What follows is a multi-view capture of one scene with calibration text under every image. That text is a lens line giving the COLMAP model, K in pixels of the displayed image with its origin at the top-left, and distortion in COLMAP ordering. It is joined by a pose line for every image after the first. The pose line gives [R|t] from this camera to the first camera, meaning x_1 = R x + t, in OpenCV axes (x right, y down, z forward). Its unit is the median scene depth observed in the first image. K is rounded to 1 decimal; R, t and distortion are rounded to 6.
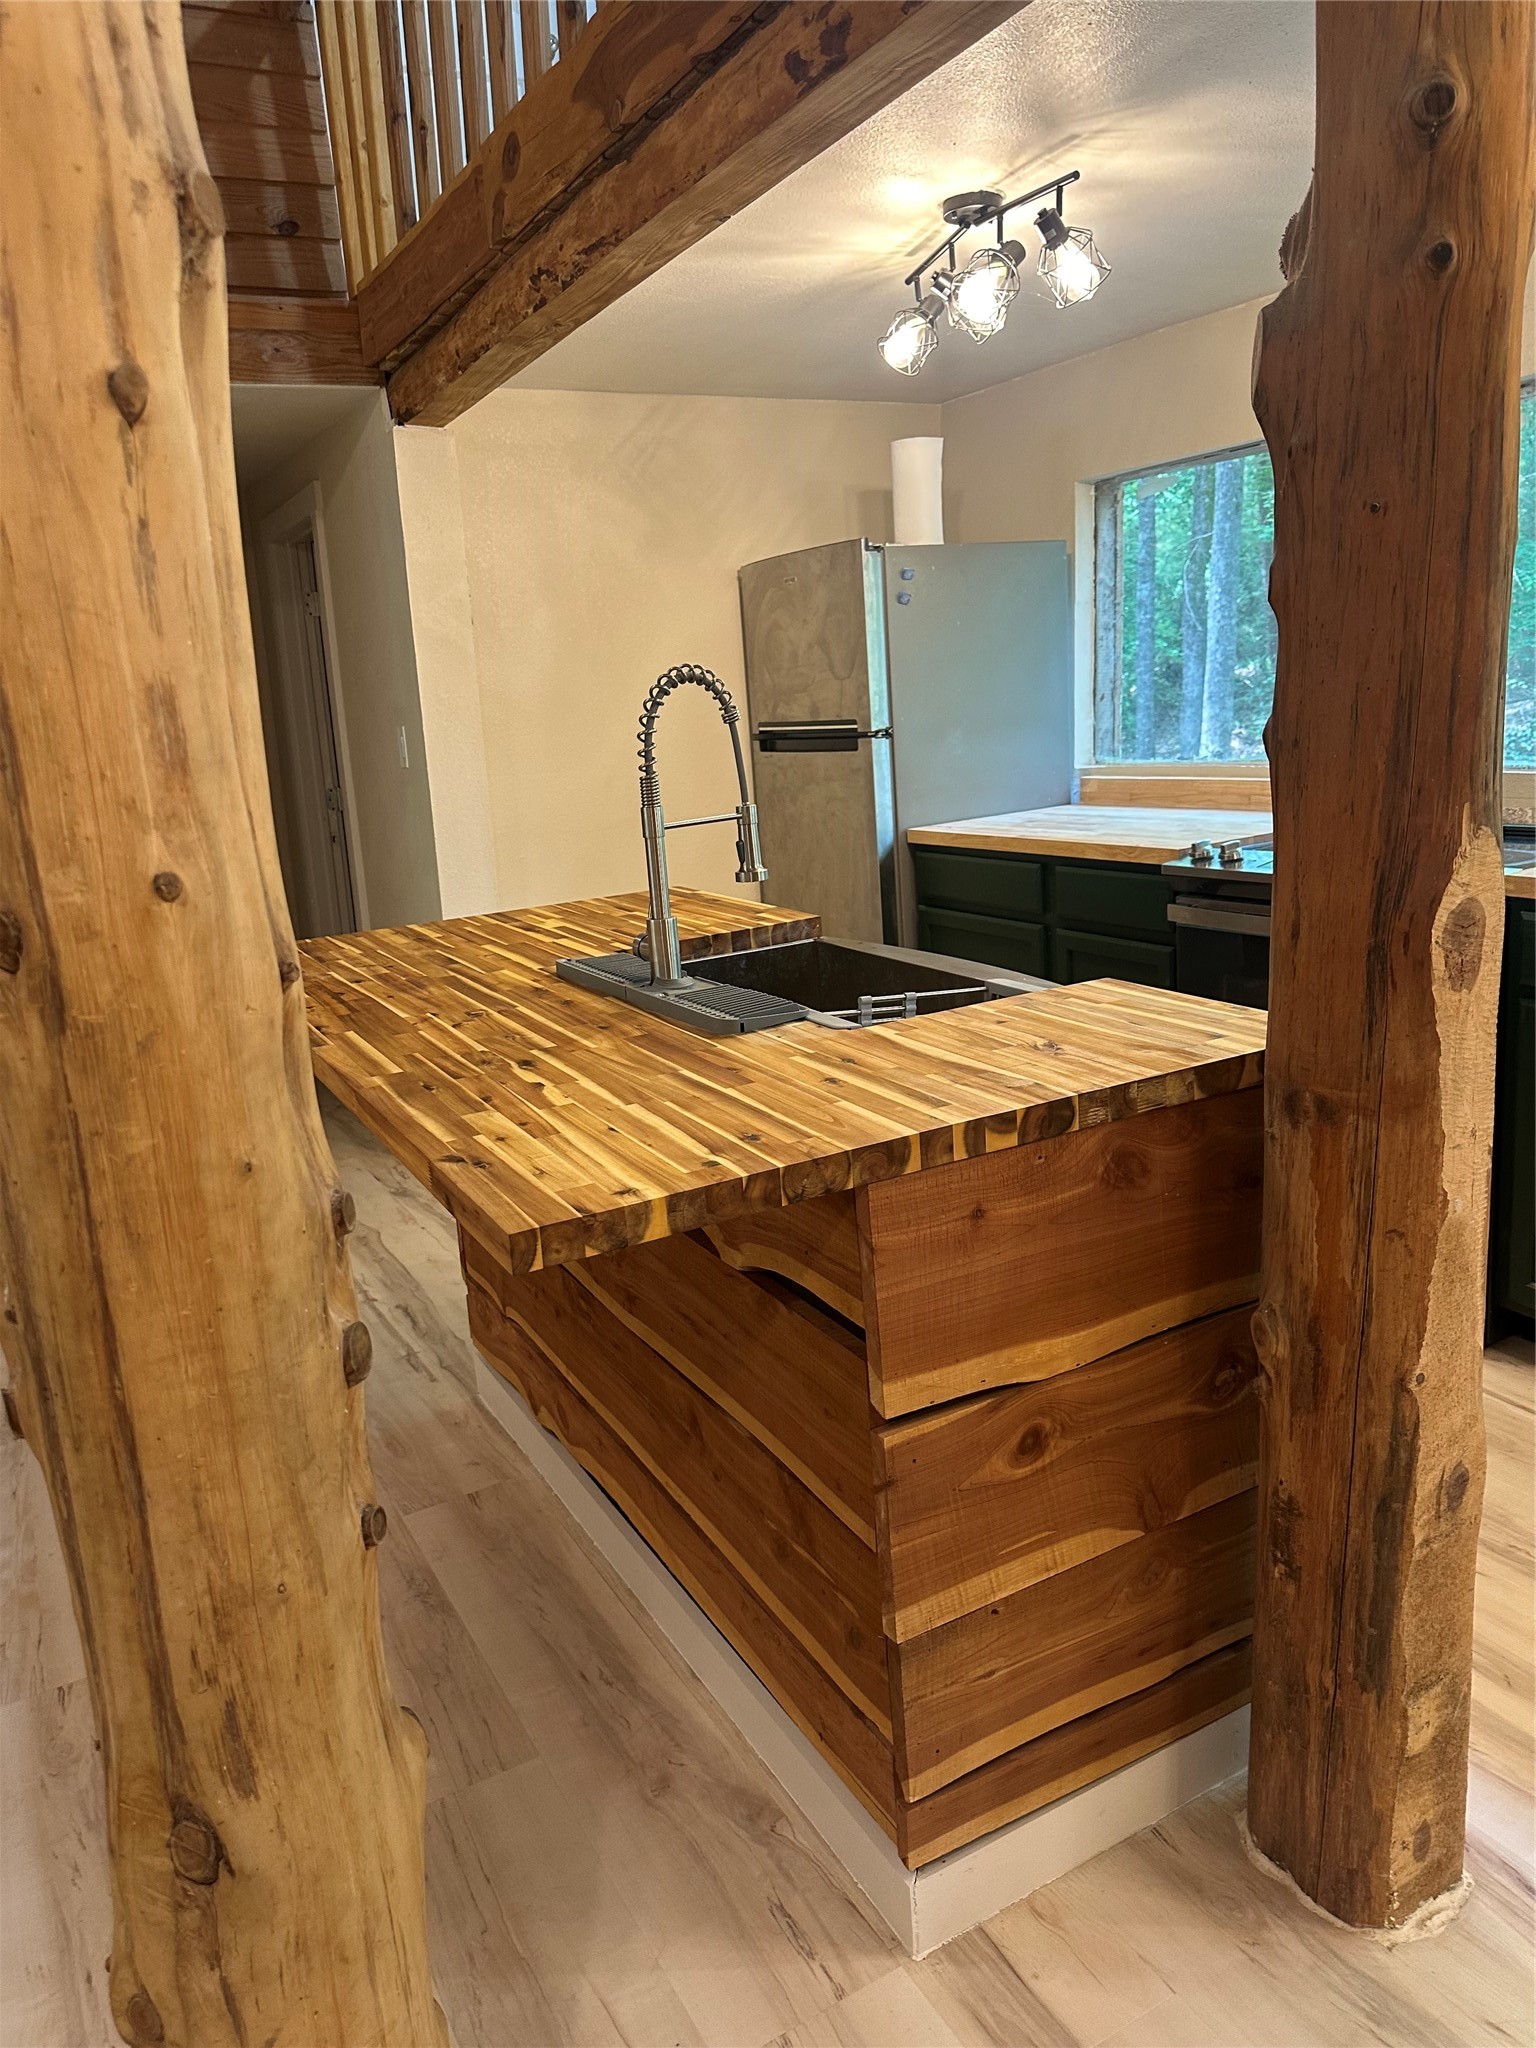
lens RADIAL K [[1429.5, 0, 773.5], [0, 1429.5, 1014.5], [0, 0, 1]] dist [0.075462, -0.096963]
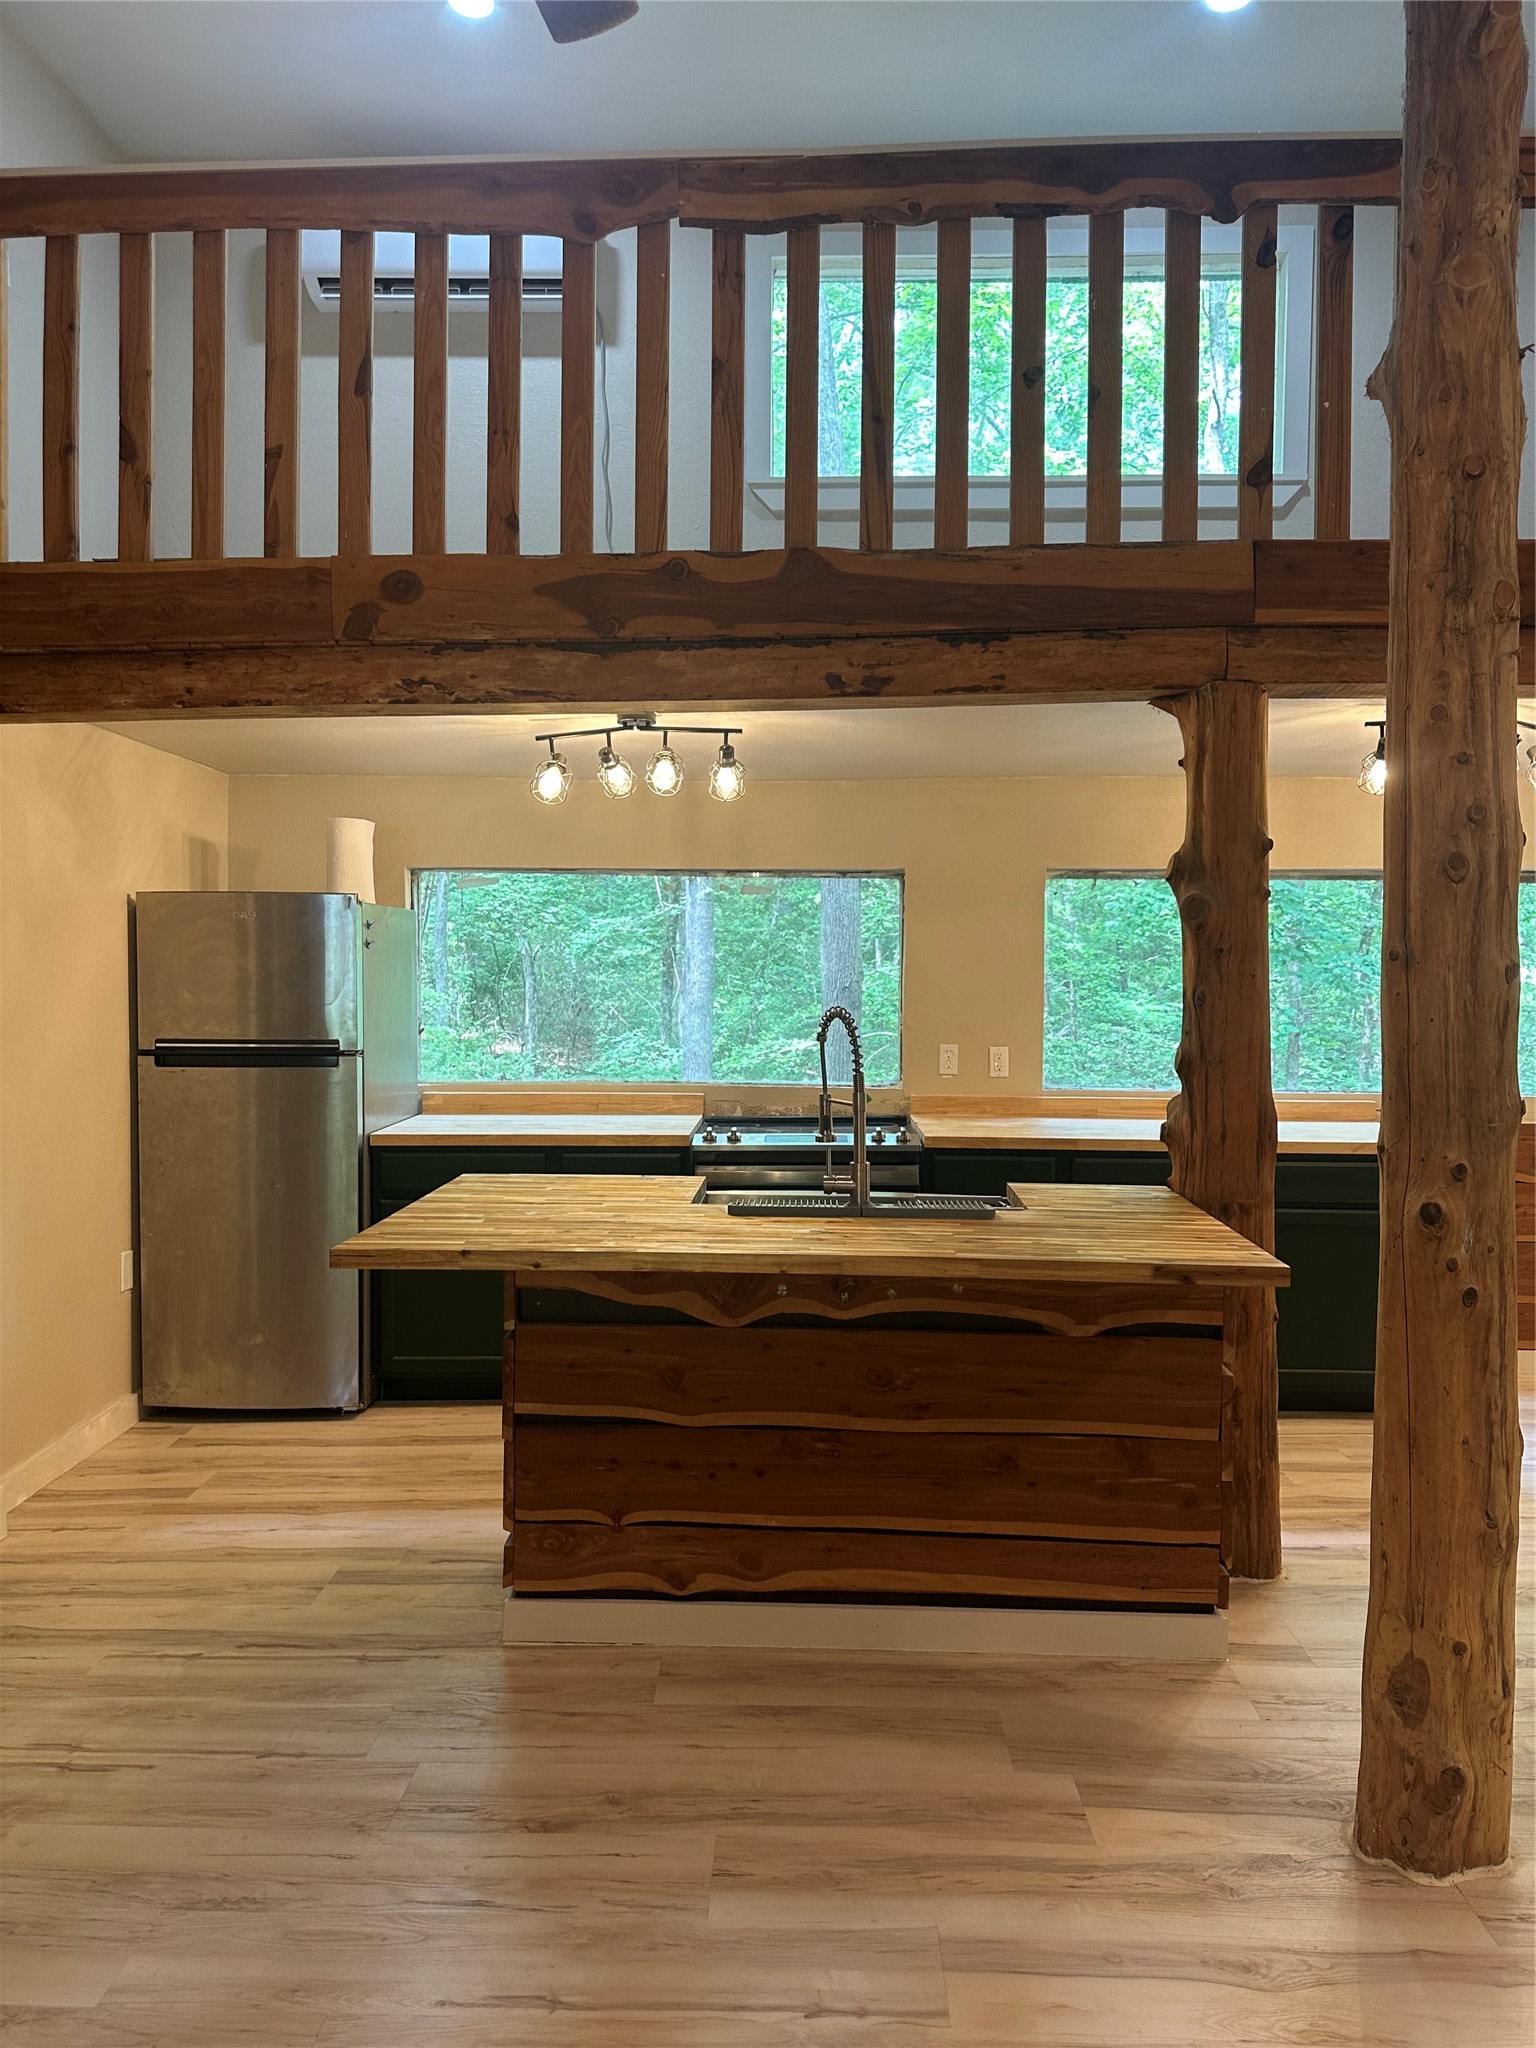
lens RADIAL K [[1429.5, 0, 765.1], [0, 1429.5, 1033.7], [0, 0, 1]] dist [0.075462, -0.096963]
pose [[0.514945, 0.039258, 0.856324, -1.153229], [0.151184, 0.979133, -0.135802, -0.008345], [-0.843786, 0.199393, 0.498264, 0.220532]]
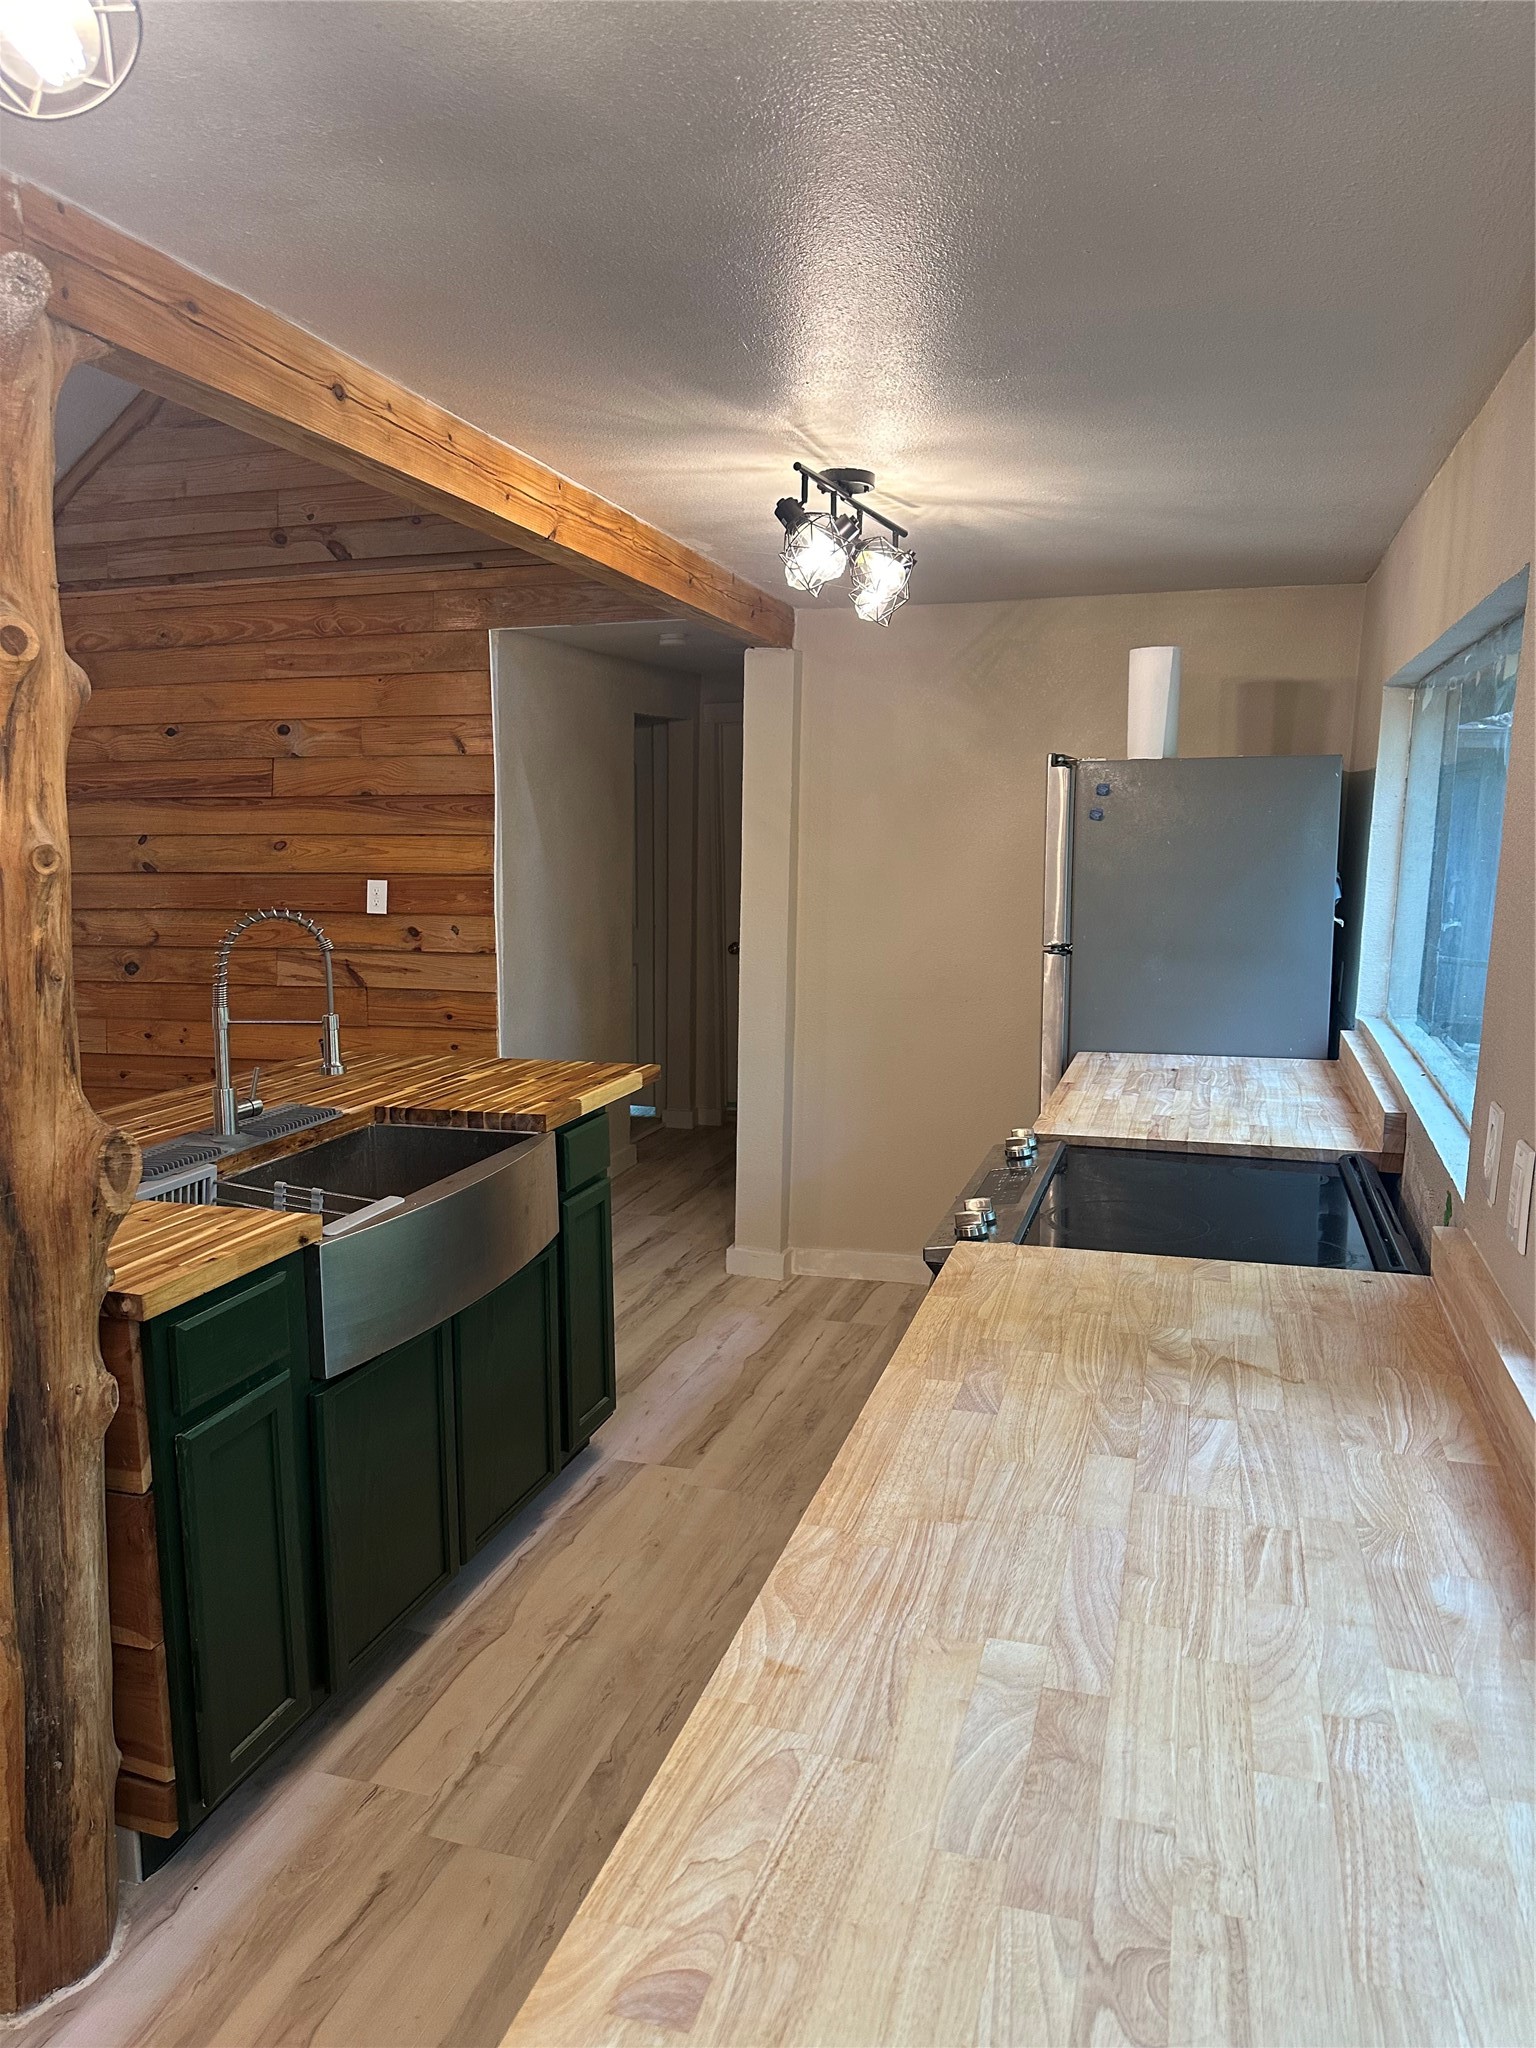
lens RADIAL K [[1429.5, 0, 787.3], [0, 1429.5, 1022.1], [0, 0, 1]] dist [0.075462, -0.096963]
pose [[0.695717, 0.168355, -0.698308, 0.960446], [-0.202807, 0.978632, 0.033884, -0.222991], [0.689091, 0.118048, 0.714995, 0.306384]]
